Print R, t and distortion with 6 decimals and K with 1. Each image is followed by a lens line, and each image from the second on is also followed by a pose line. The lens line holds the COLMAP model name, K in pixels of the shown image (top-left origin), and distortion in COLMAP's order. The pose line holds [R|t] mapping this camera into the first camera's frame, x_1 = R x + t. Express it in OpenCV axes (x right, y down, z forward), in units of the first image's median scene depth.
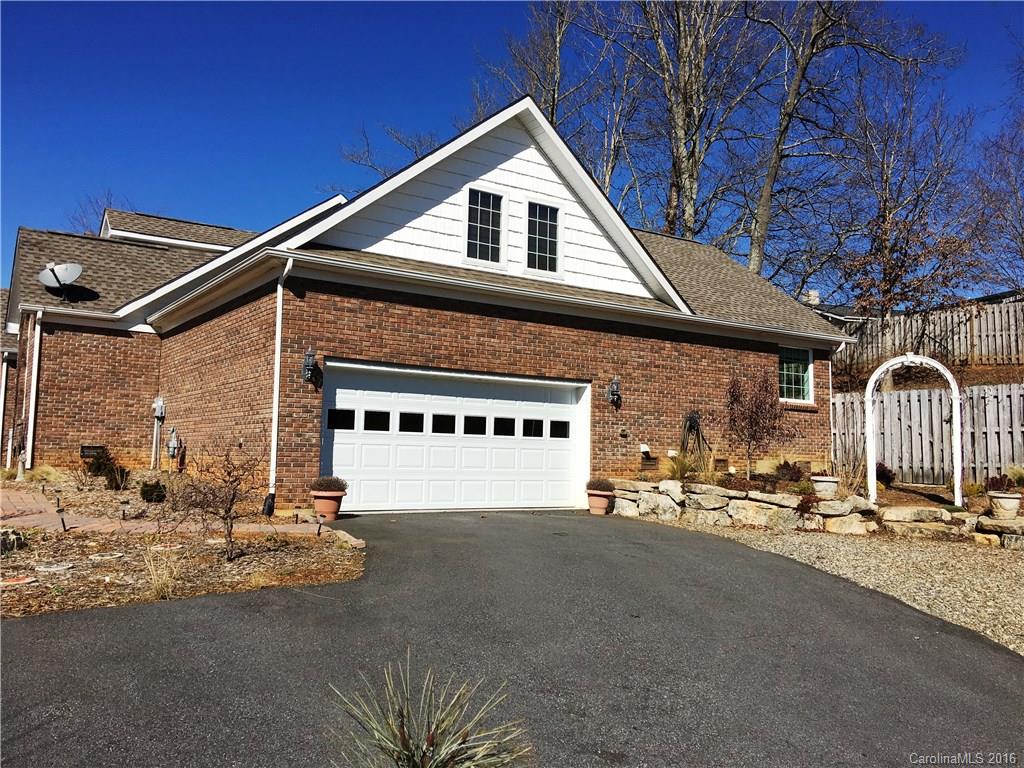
lens RADIAL K [[870.8, 0, 497.1], [0, 870.8, 356.1], [0, 0, 1]] dist [0.079582, -0.105168]
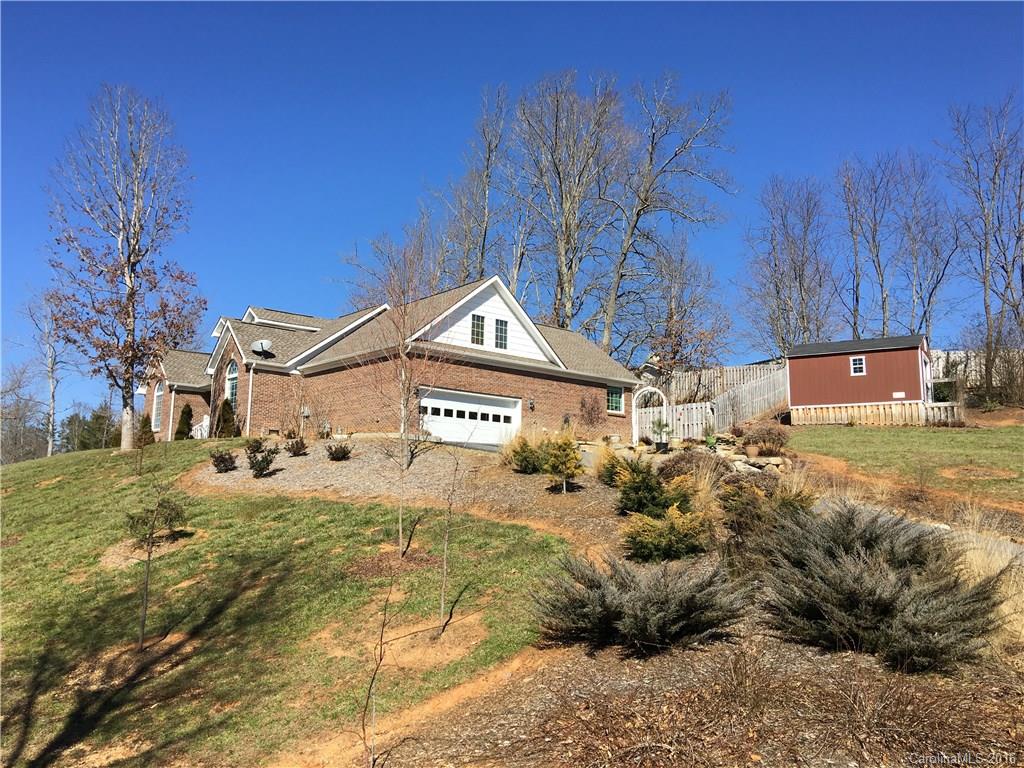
lens RADIAL K [[870.8, 0, 512.6], [0, 870.8, 382.6], [0, 0, 1]] dist [0.079582, -0.105168]
pose [[0.989477, 0.012616, 0.144142, -0.243010], [-0.008289, 0.999498, -0.030582, 0.058461], [-0.144455, 0.029065, 0.989084, -1.237938]]
